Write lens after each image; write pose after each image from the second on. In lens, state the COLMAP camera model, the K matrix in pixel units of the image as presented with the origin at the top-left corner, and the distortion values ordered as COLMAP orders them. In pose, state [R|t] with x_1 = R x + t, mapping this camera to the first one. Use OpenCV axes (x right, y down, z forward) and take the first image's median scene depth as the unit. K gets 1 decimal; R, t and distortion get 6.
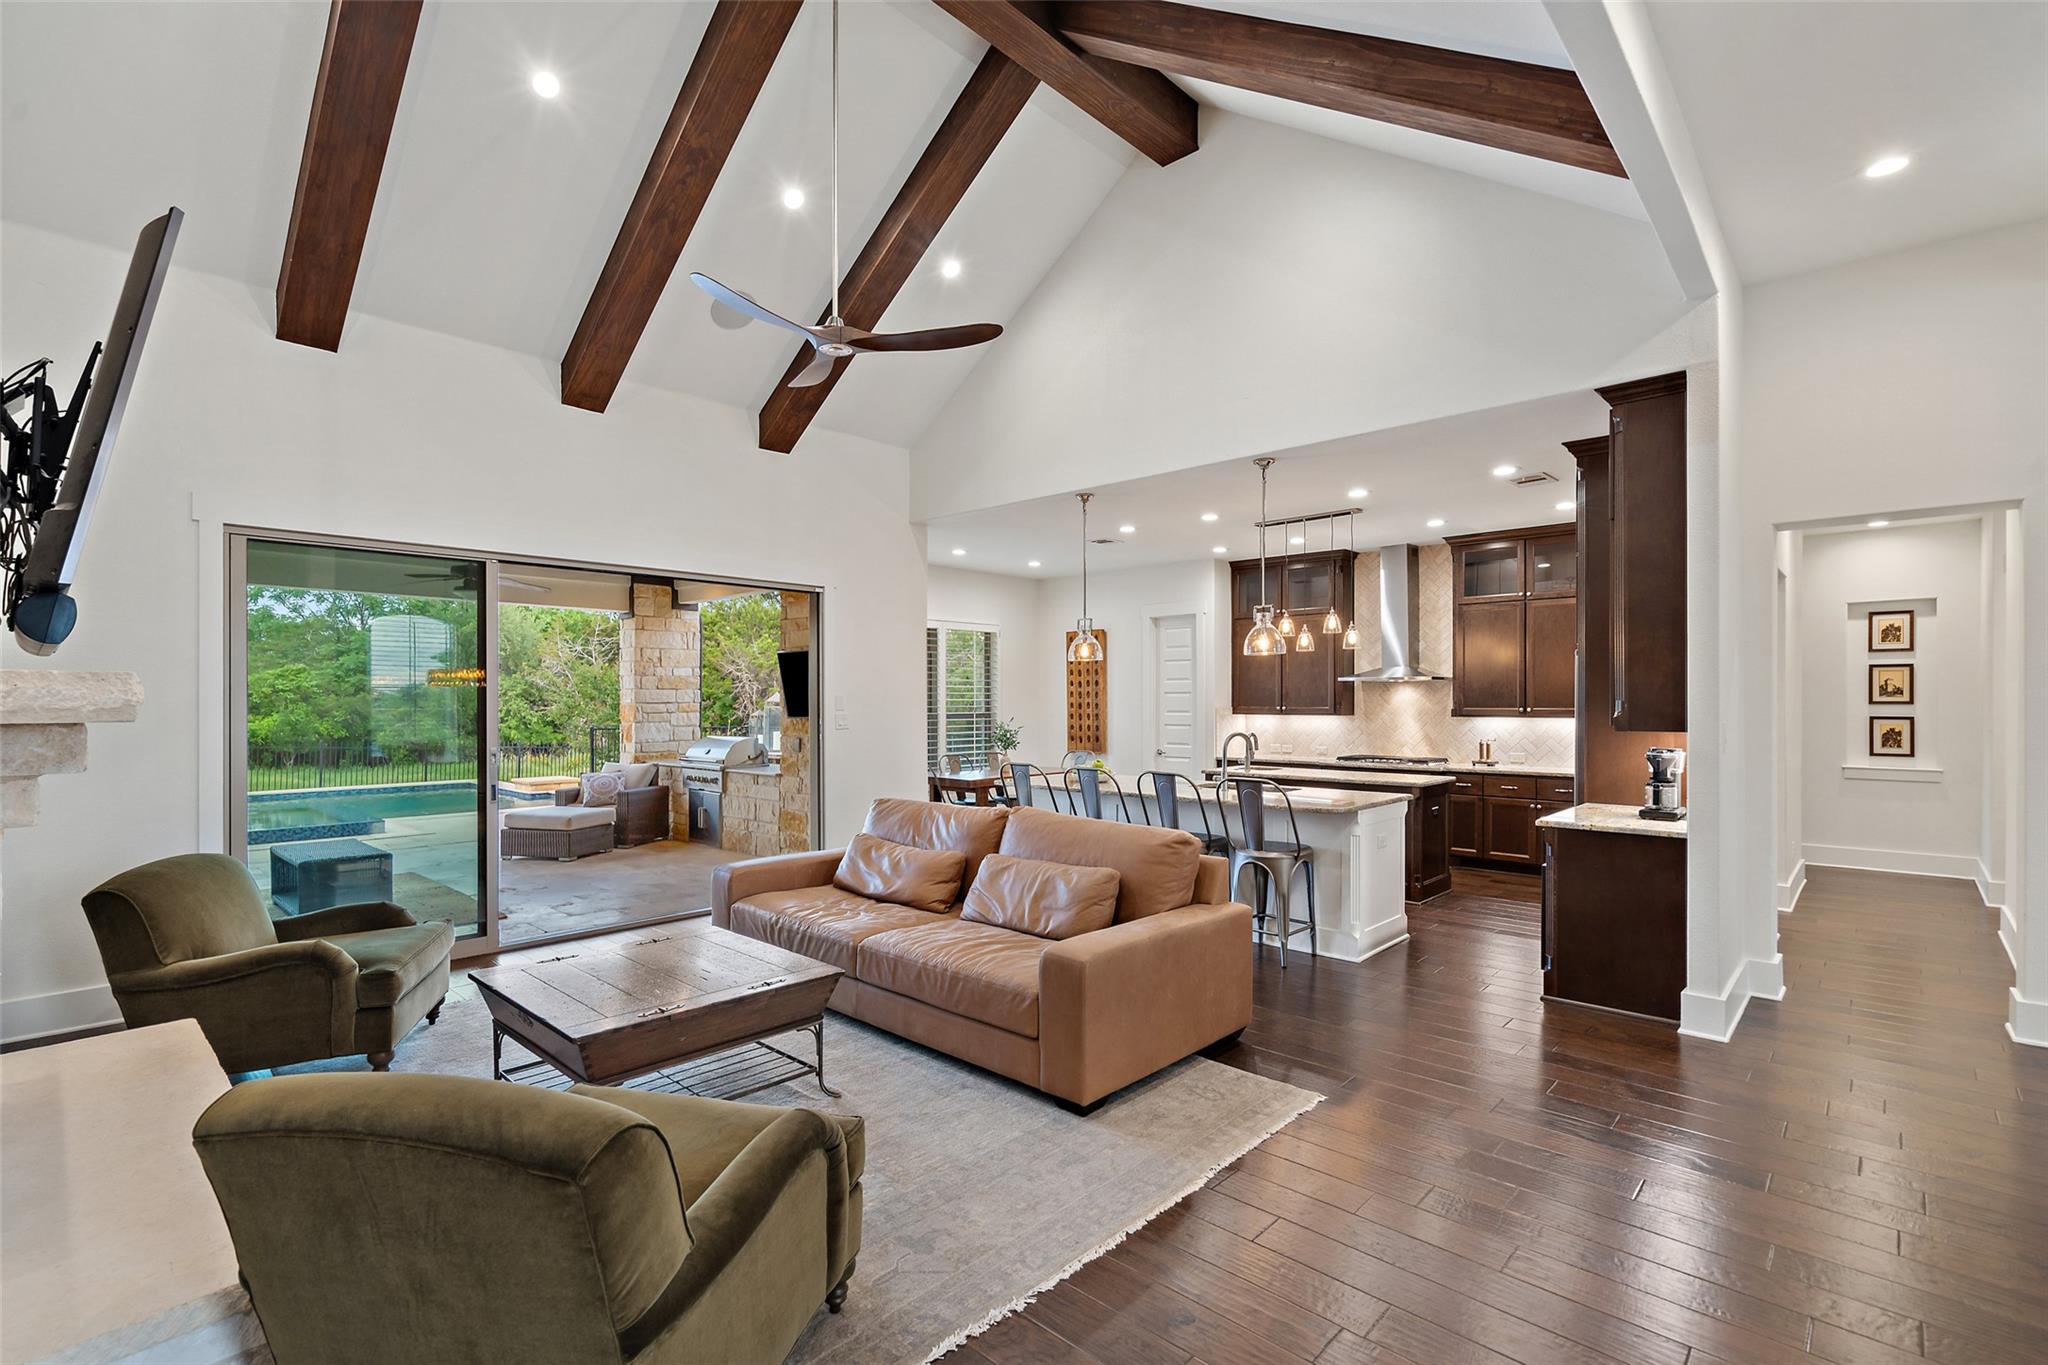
lens RADIAL K [[923.6, 0, 1053.1], [0, 923.6, 701.0], [0, 0, 1]] dist [-0.002876, -0.000113]
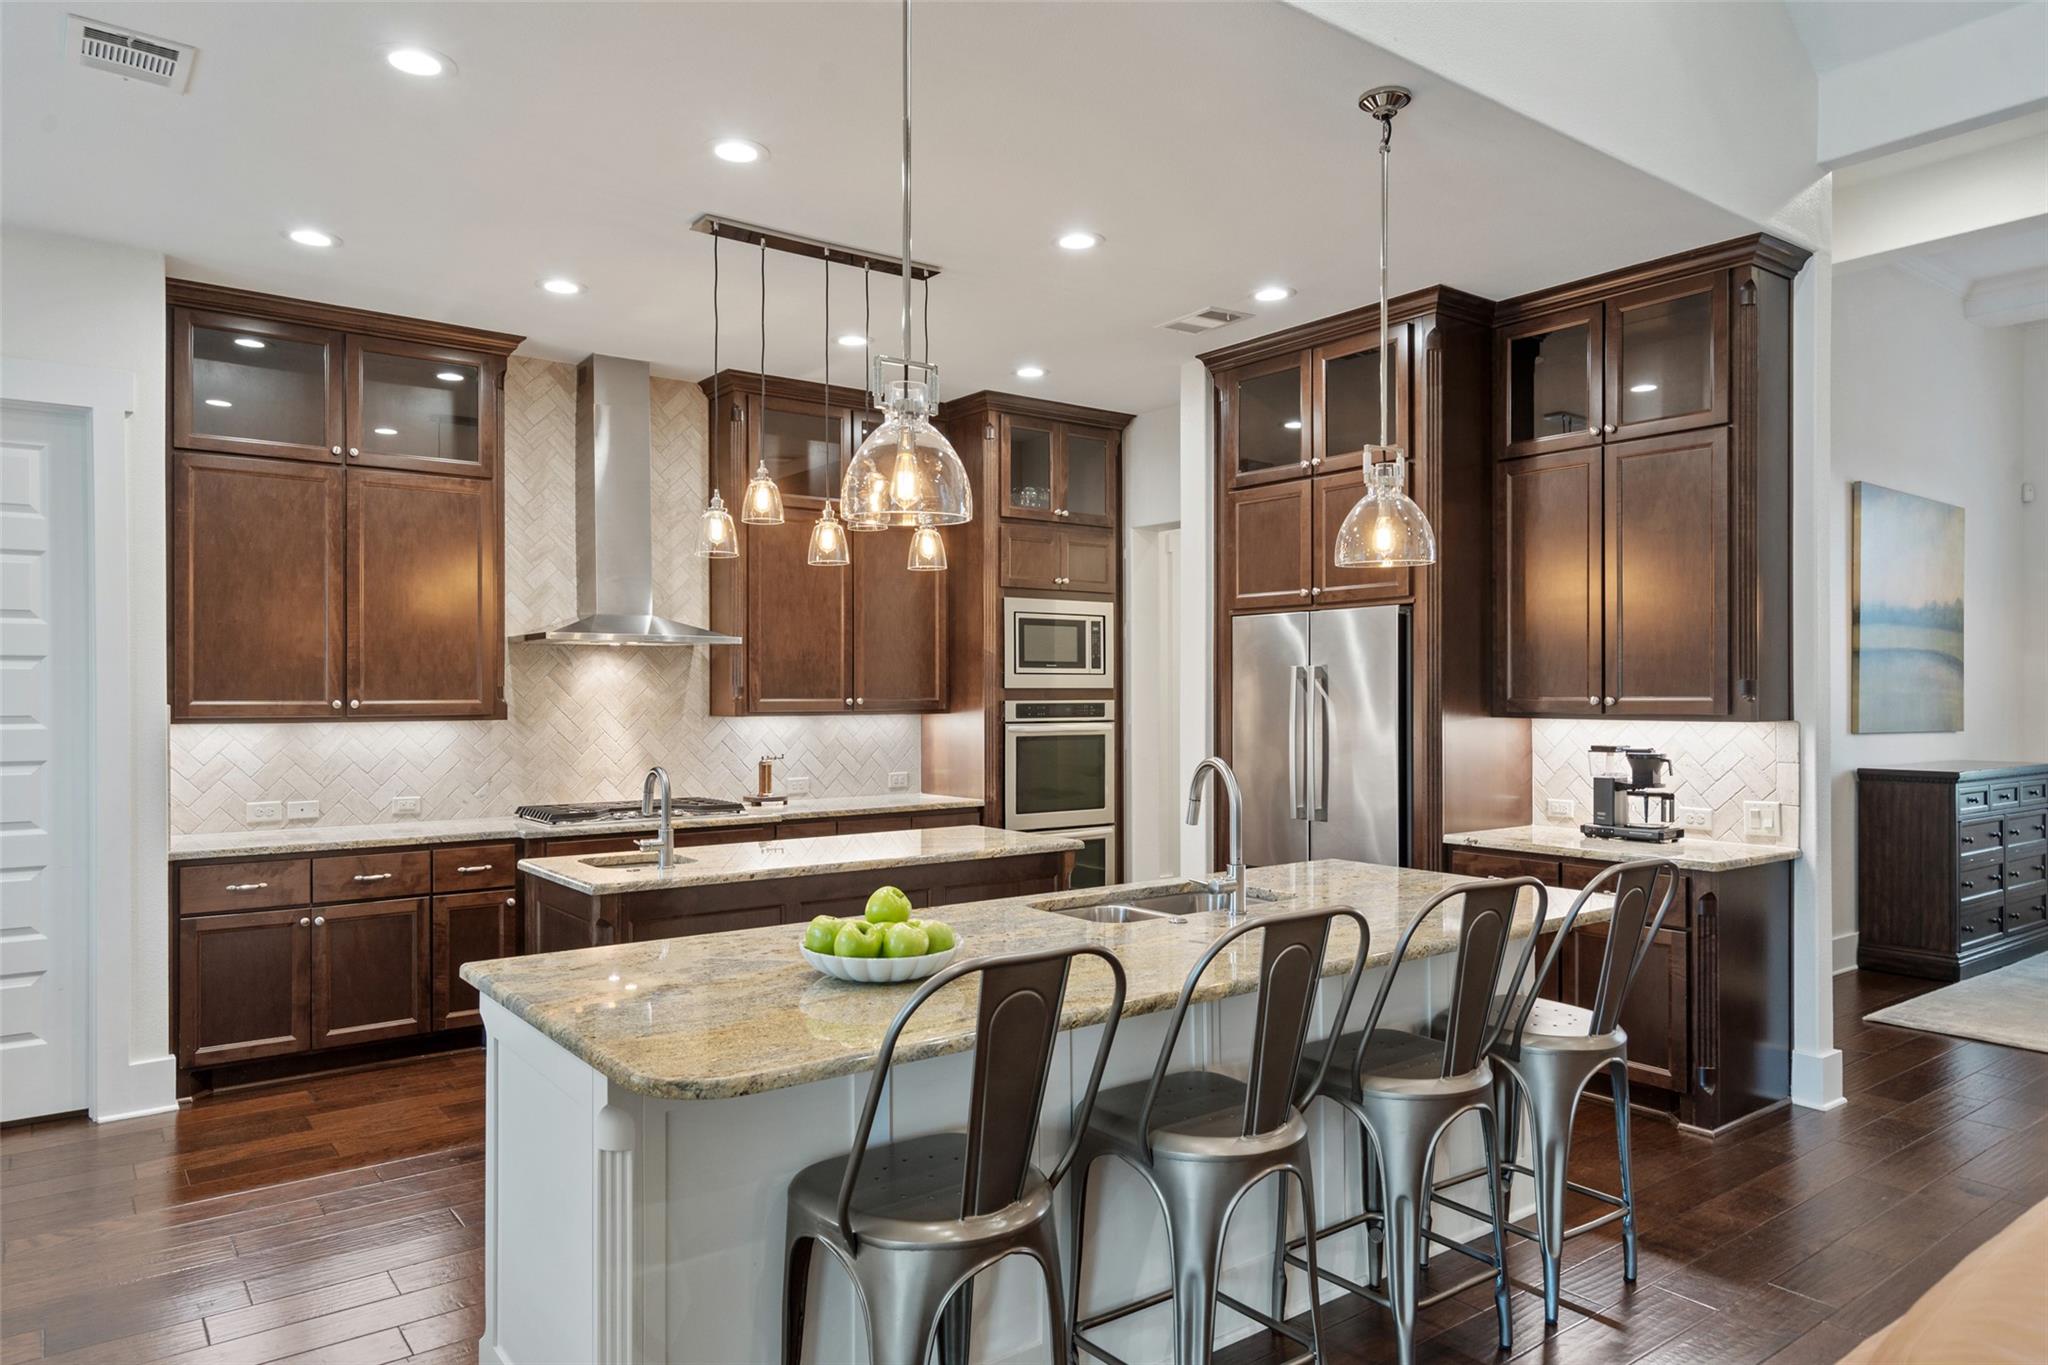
lens RADIAL K [[1266.0, 0, 1012.4], [0, 1266.0, 689.4], [0, 0, 1]] dist [-0.000297, 0.002656]
pose [[0.200557, 0.000683, 0.979682, -0.333993], [0.002151, 0.999997, -0.001137, 0.004588], [-0.979680, 0.002336, 0.200555, 0.961657]]
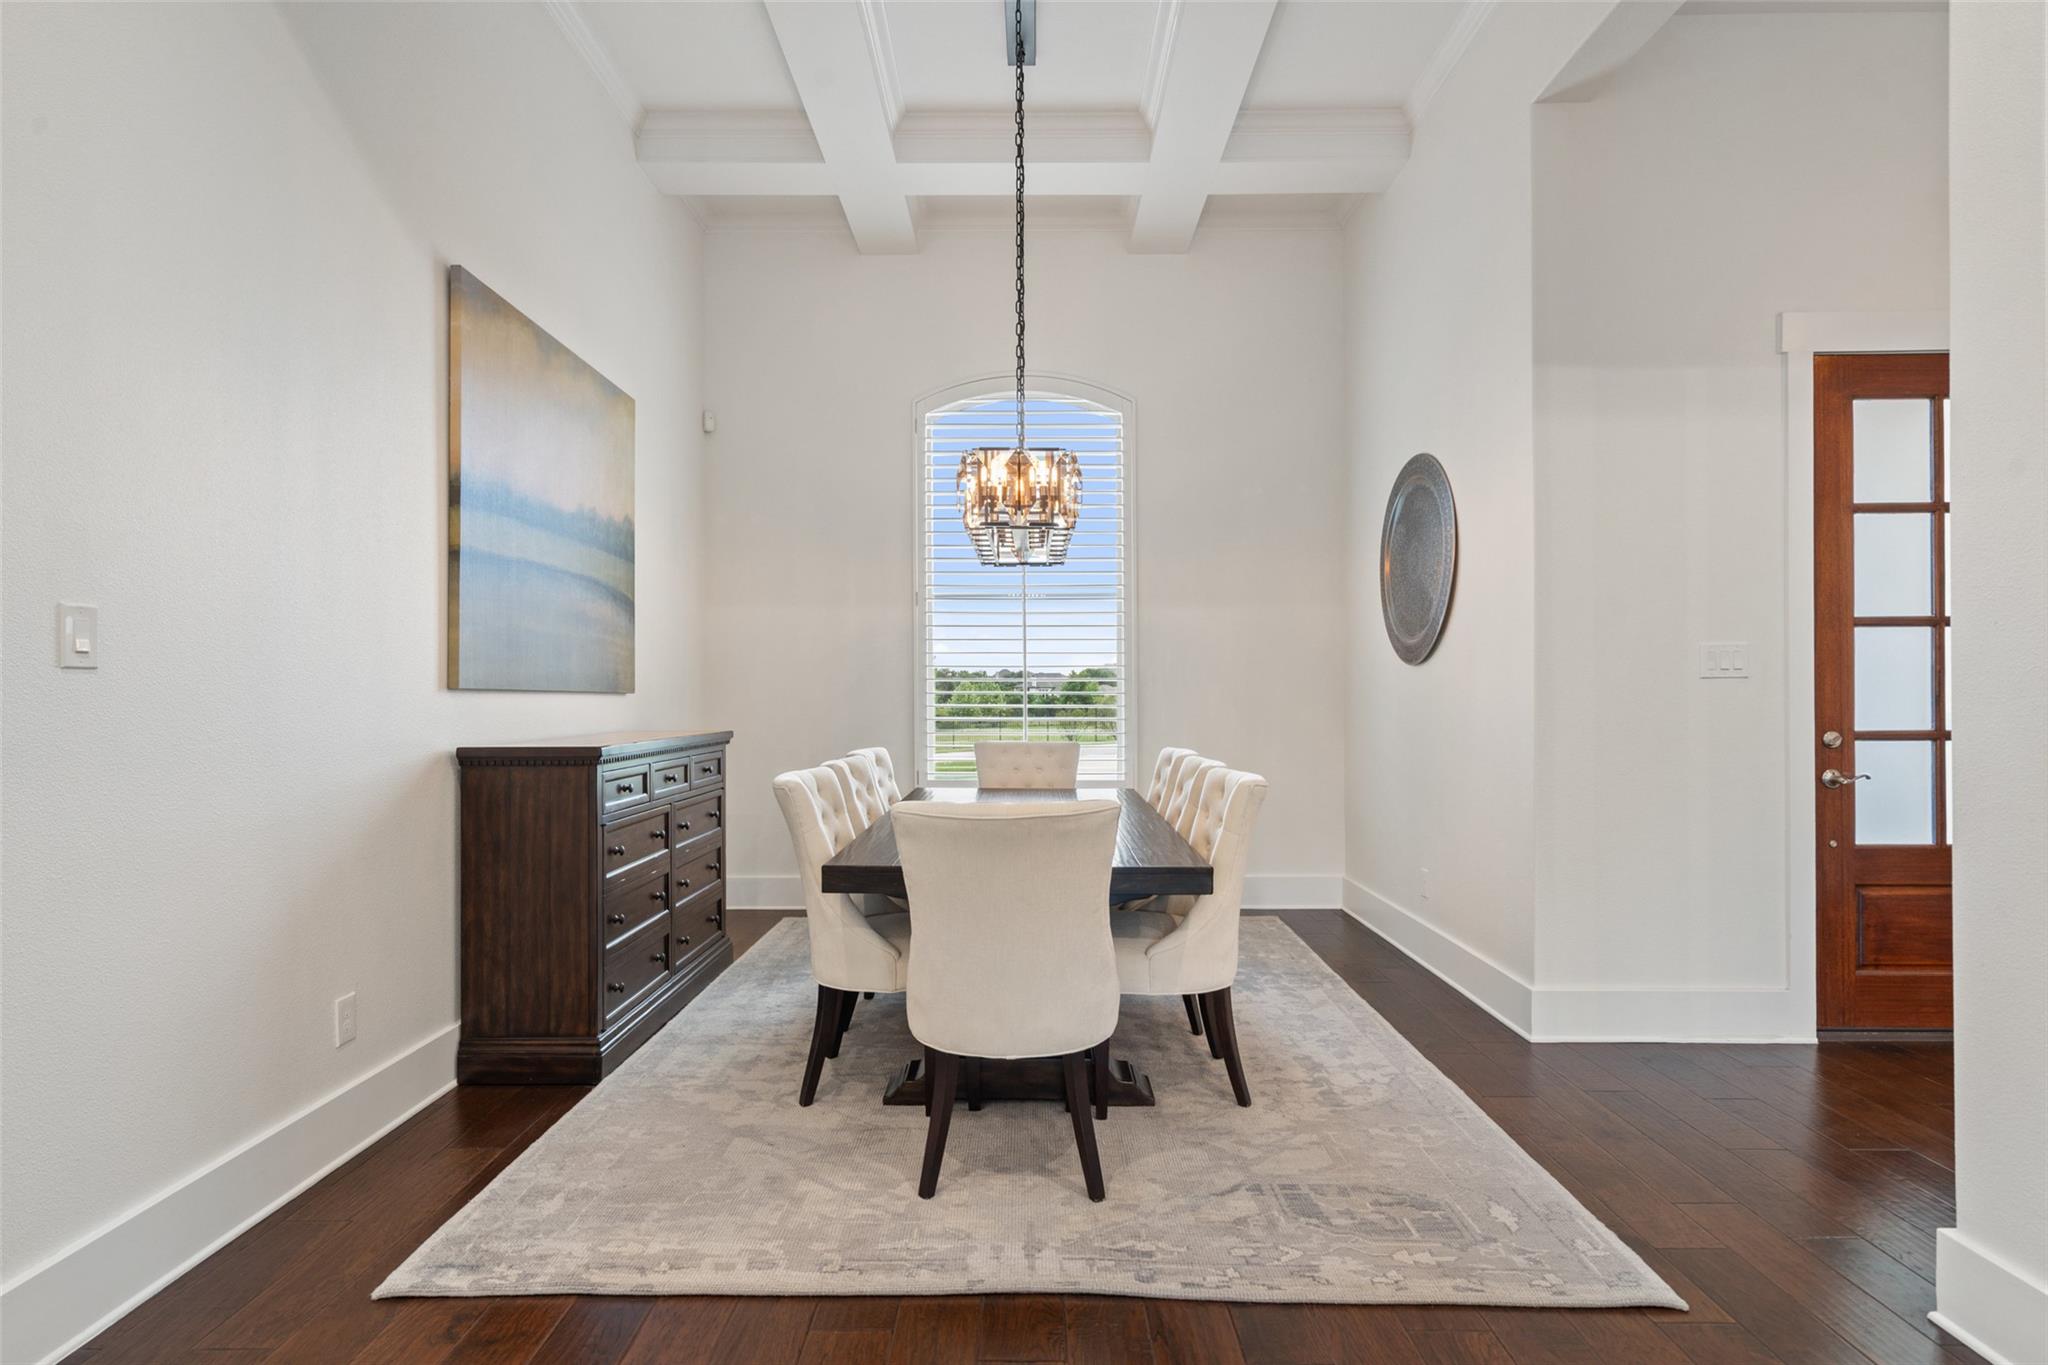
lens RADIAL K [[1103.8, 0, 1029.8], [0, 1103.8, 694.2], [0, 0, 1]] dist [0.023344, 0.000009]
pose [[-0.668719, -0.002183, 0.743512, 0.267876], [0.004582, 0.999965, 0.007056, 0.042929], [-0.743501, 0.008125, -0.668685, 0.626160]]
